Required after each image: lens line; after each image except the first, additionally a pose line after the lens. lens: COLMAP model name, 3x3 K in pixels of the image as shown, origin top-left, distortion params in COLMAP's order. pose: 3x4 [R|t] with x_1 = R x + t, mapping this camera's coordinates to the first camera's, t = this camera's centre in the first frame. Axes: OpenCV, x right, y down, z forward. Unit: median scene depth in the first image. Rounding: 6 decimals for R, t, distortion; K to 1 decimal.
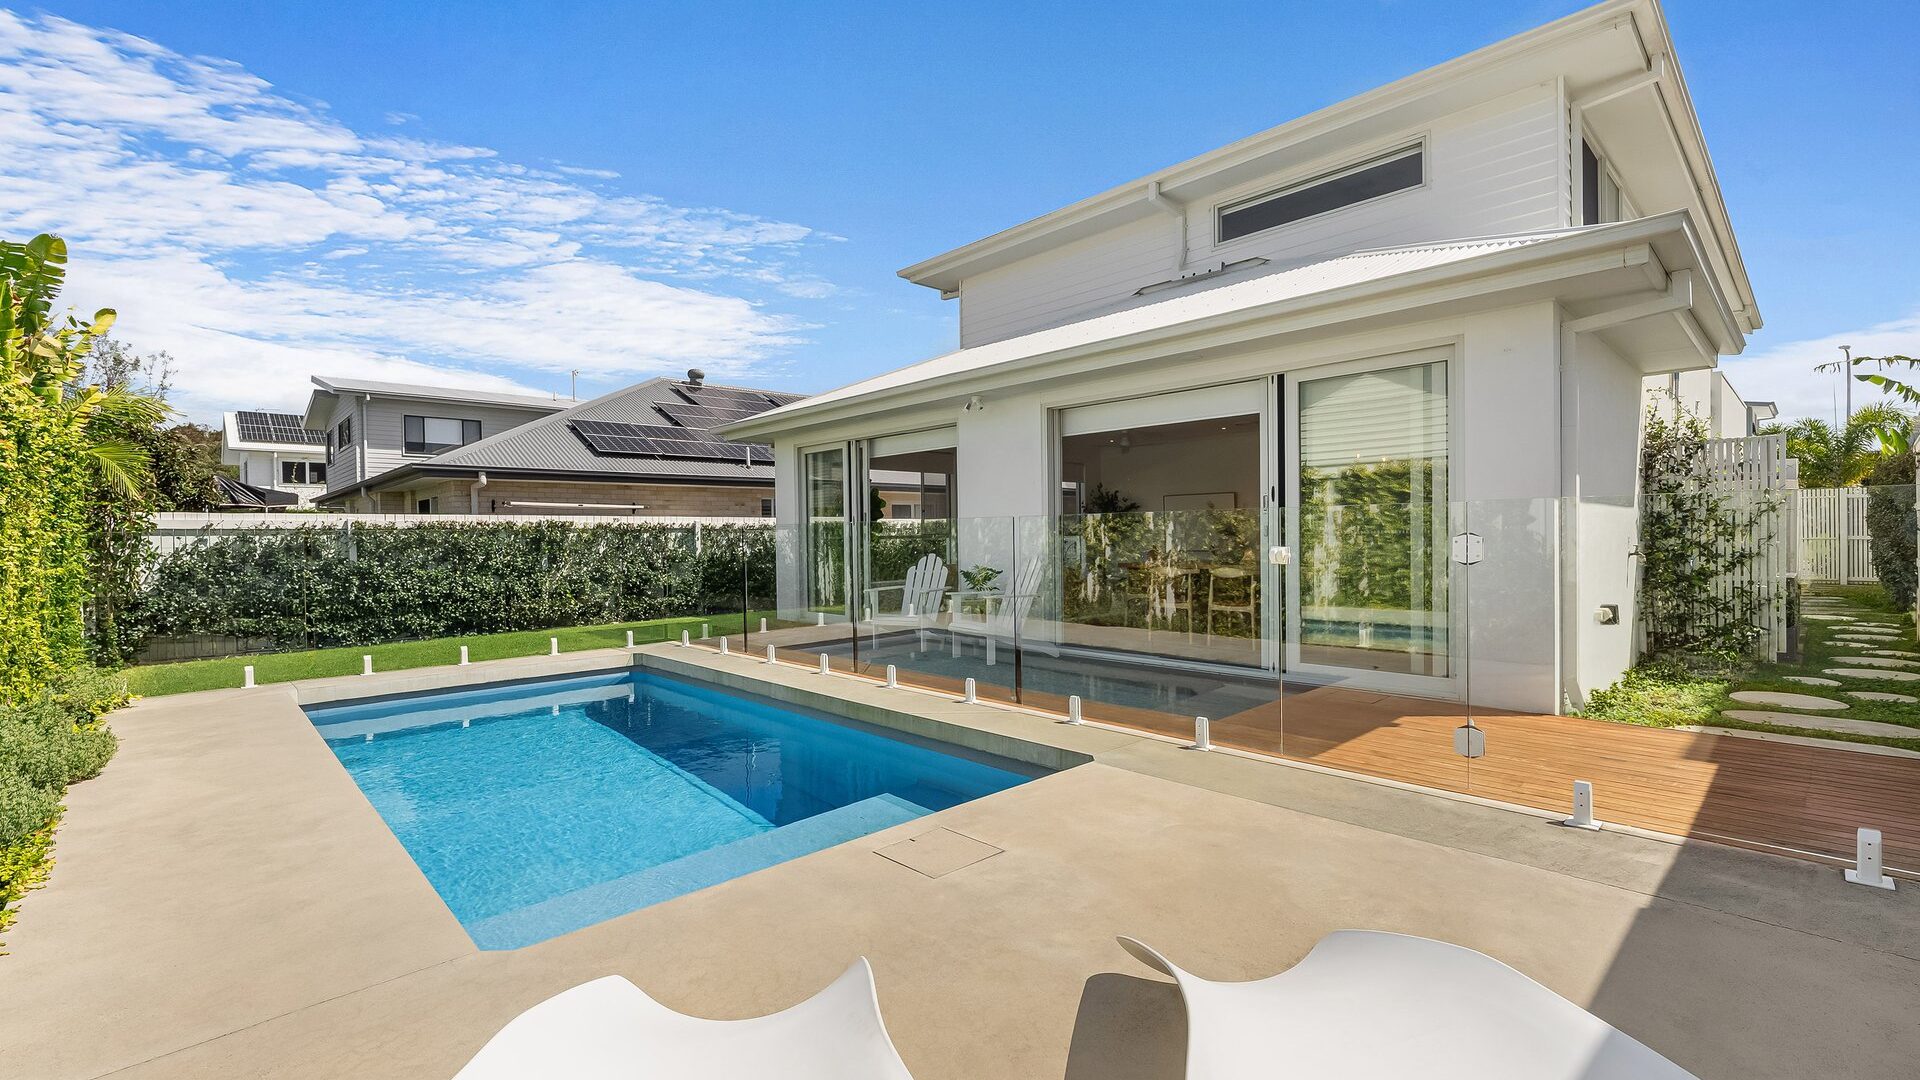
lens RADIAL K [[813.3, 0, 970.9], [0, 813.3, 536.8], [0, 0, 1]] dist [0.000859, -0.000018]
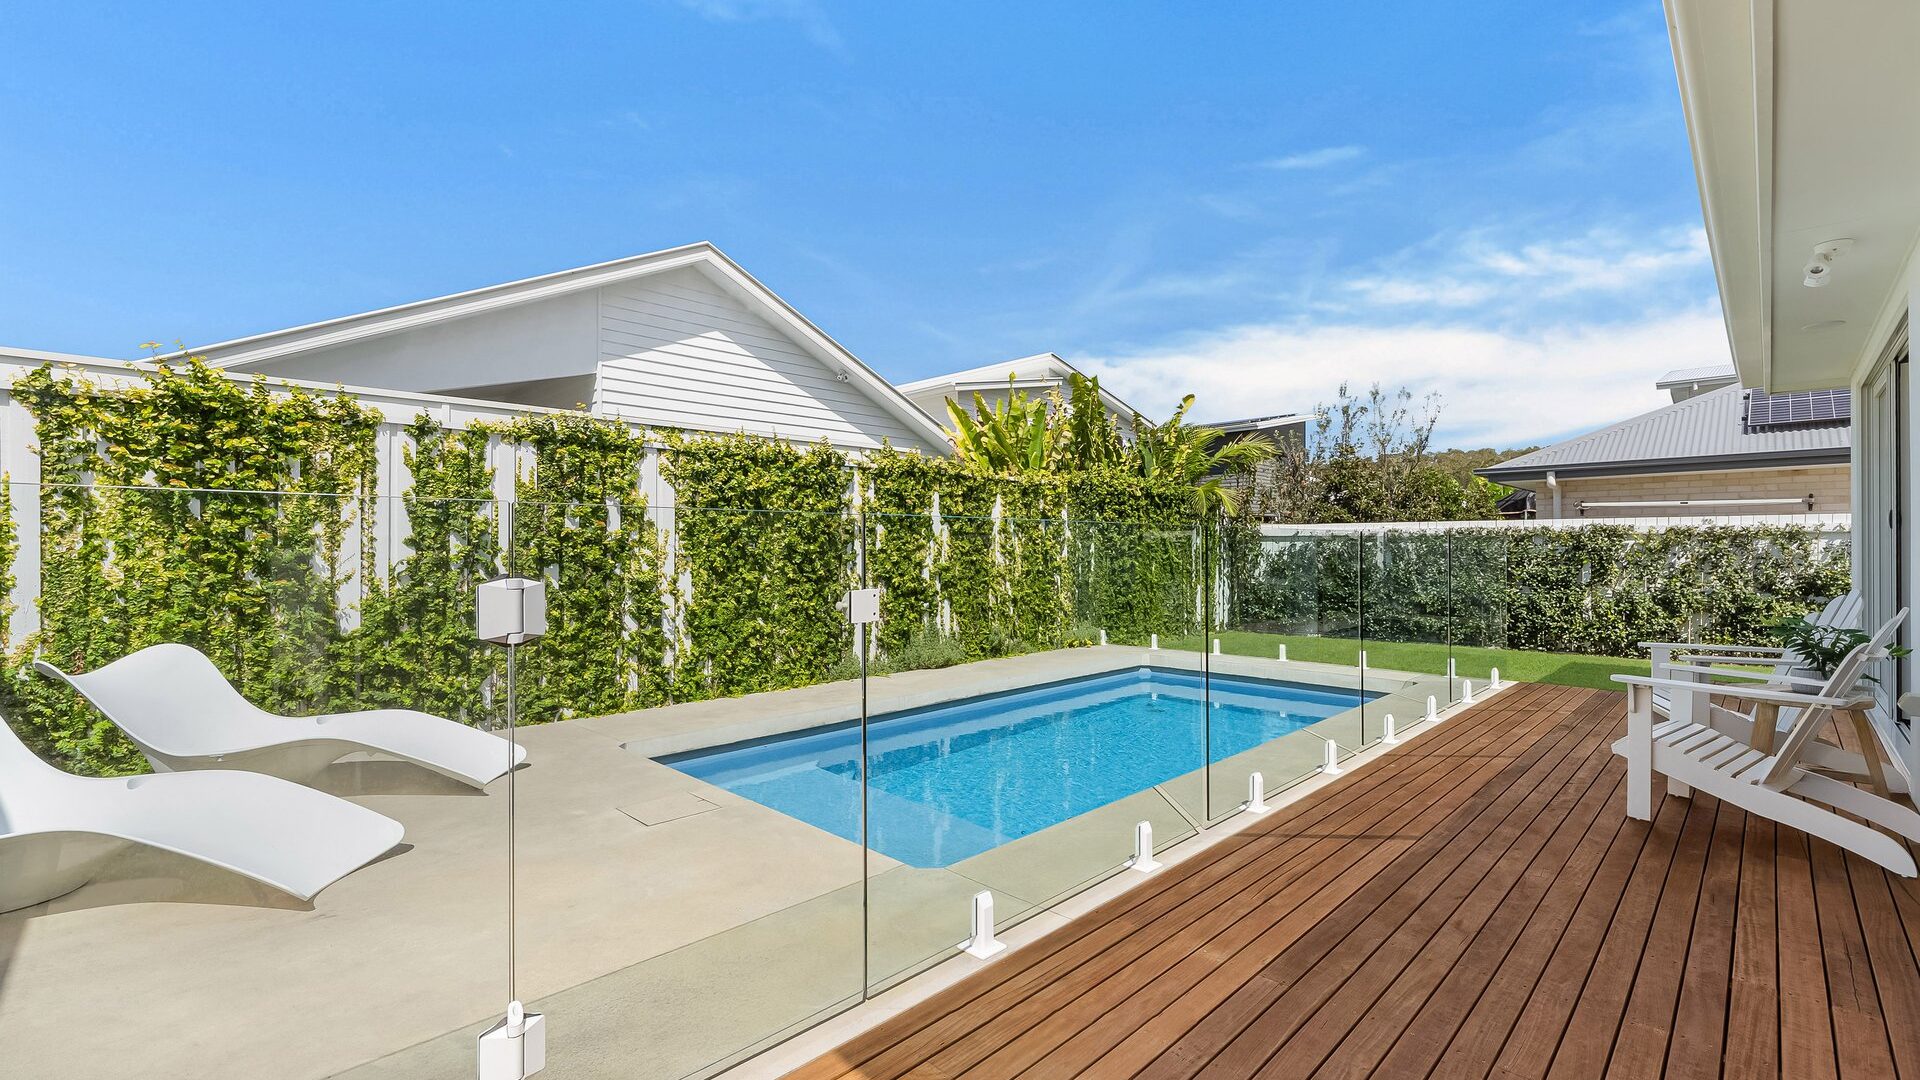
lens RADIAL K [[813.3, 0, 977.5], [0, 813.3, 539.8], [0, 0, 1]] dist [0.000859, -0.000018]
pose [[0.036761, 0.004709, -0.999313, 0.288796], [-0.001636, 0.999988, 0.004652, -0.007262], [0.999323, 0.001464, 0.036768, 0.337597]]
